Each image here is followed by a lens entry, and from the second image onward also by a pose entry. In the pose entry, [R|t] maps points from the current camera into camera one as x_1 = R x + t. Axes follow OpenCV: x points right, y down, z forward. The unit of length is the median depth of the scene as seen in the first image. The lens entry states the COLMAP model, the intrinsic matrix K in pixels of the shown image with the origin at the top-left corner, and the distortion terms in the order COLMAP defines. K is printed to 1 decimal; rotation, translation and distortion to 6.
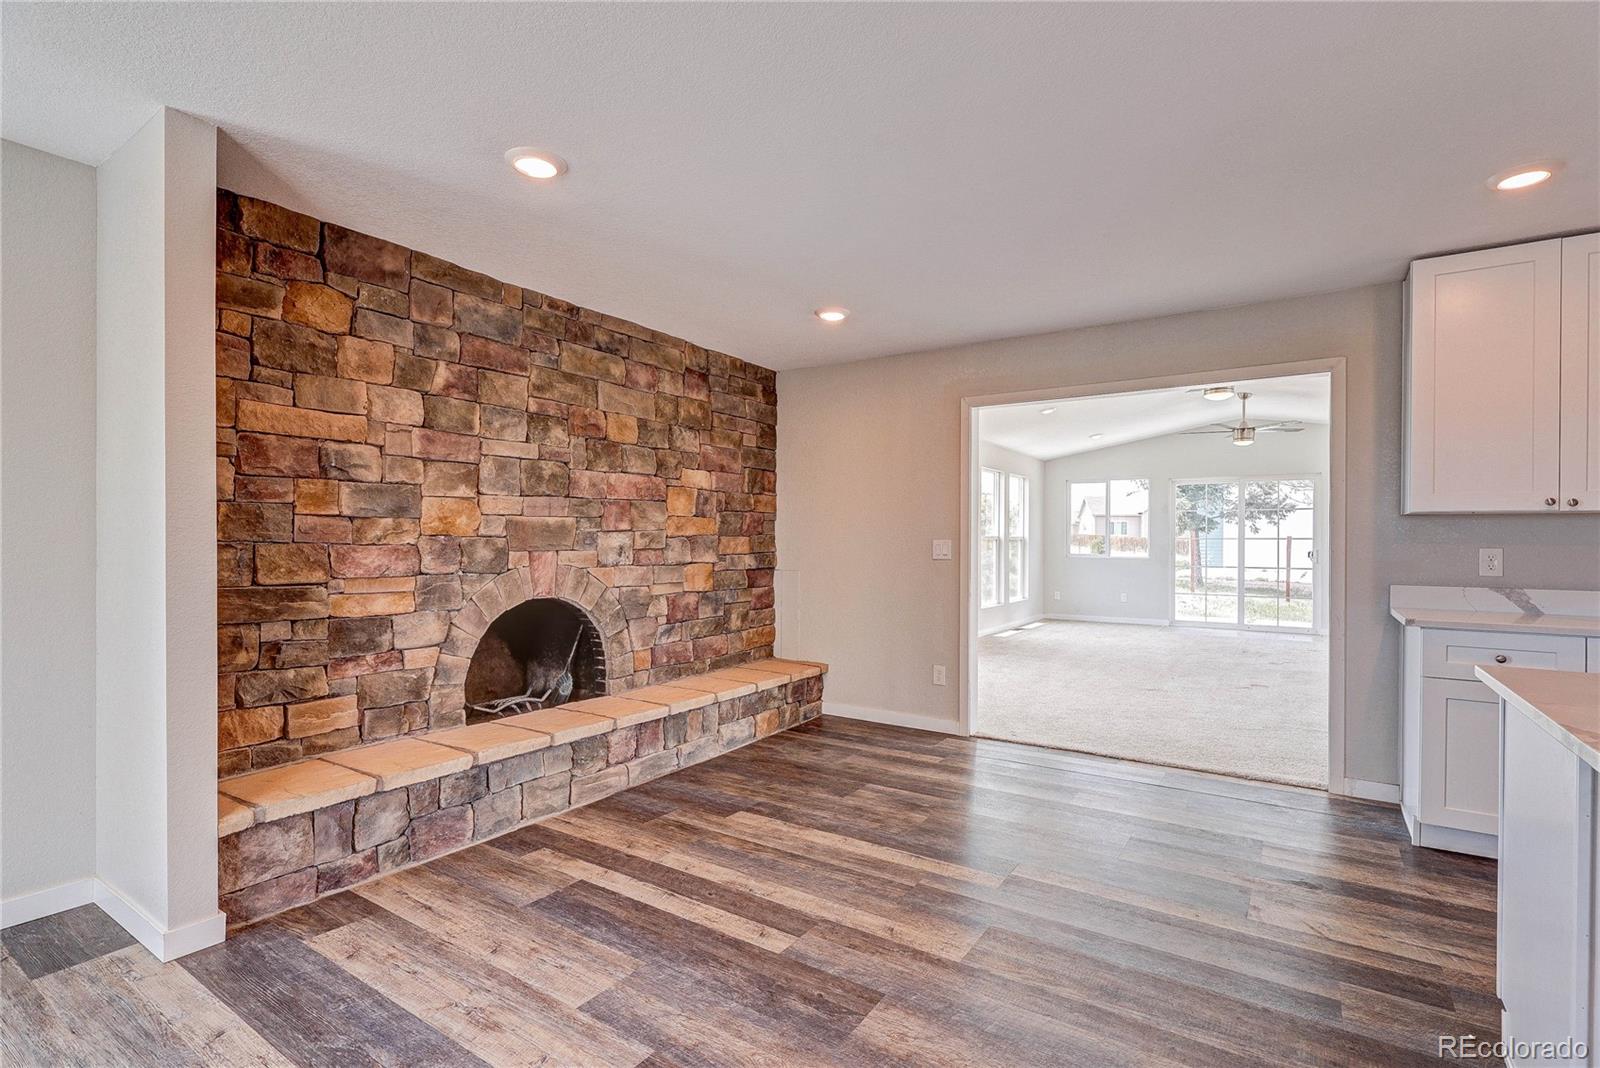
lens RADIAL K [[747.9, 0, 801.2], [0, 747.9, 541.8], [0, 0, 1]] dist [-0.002740, -0.000804]
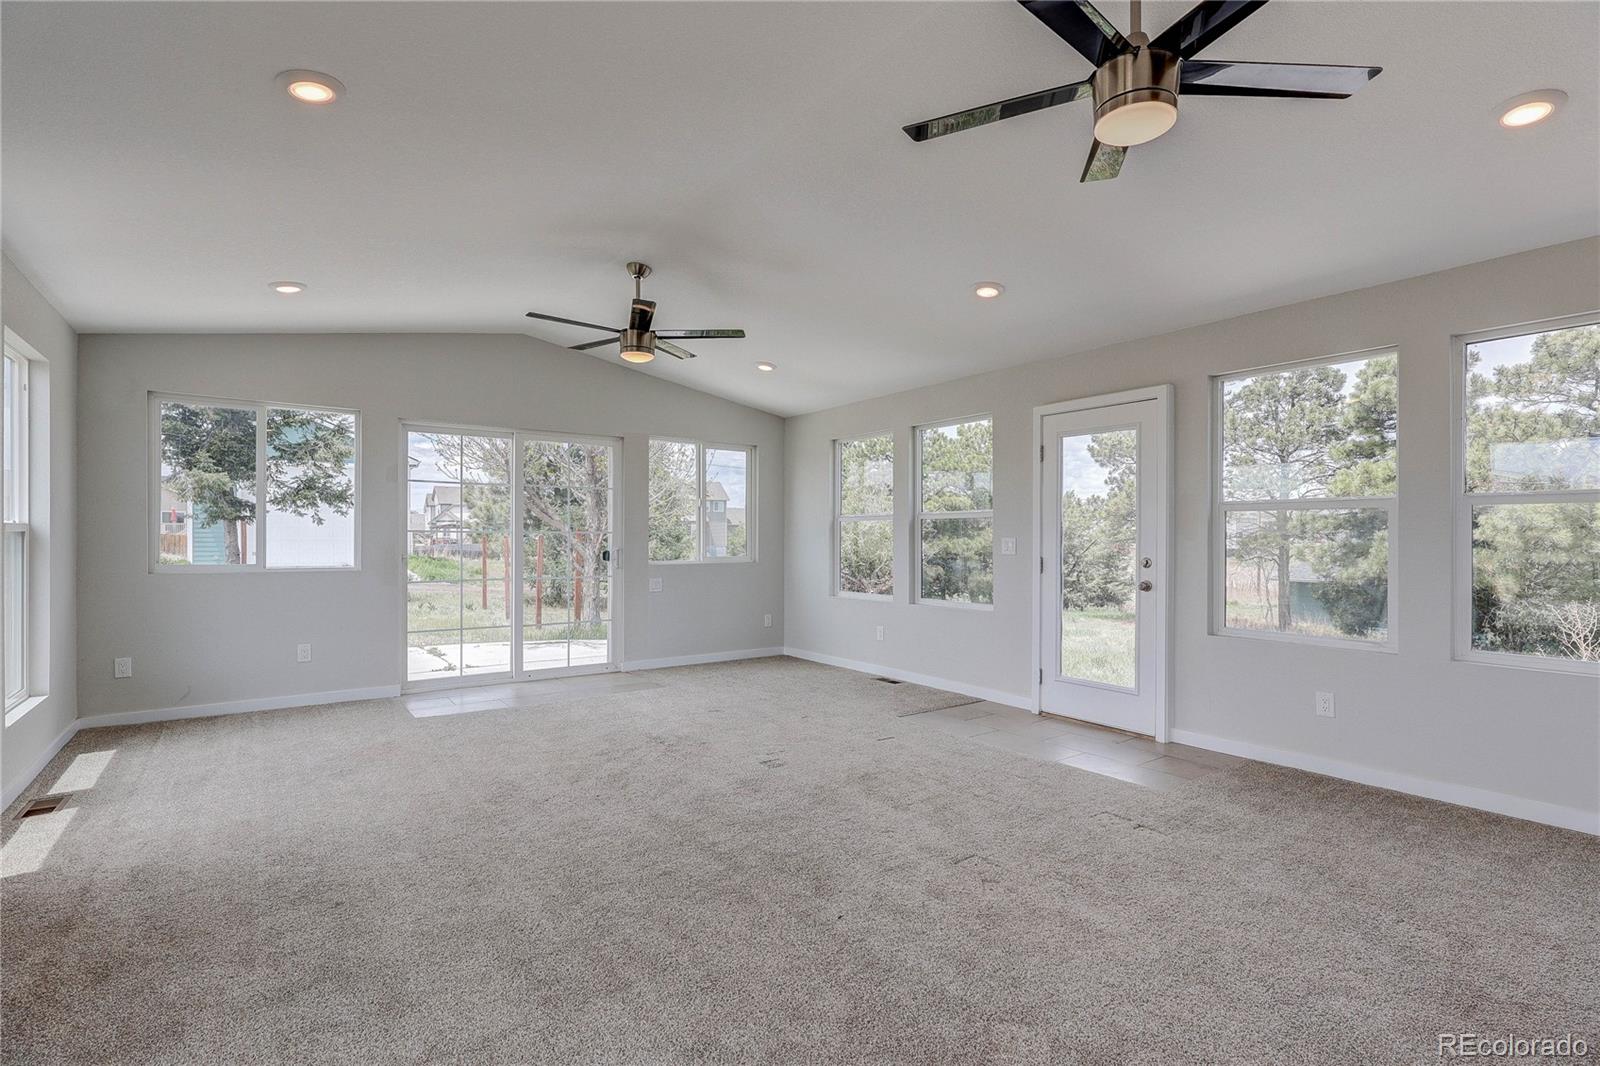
lens RADIAL K [[747.9, 0, 801.2], [0, 747.9, 540.8], [0, 0, 1]] dist [-0.002740, -0.000804]
pose [[0.342781, -0.004552, 0.939404, 0.273731], [-0.002201, 0.999982, 0.005649, -0.002951], [-0.939413, -0.004004, 0.342765, 1.649908]]
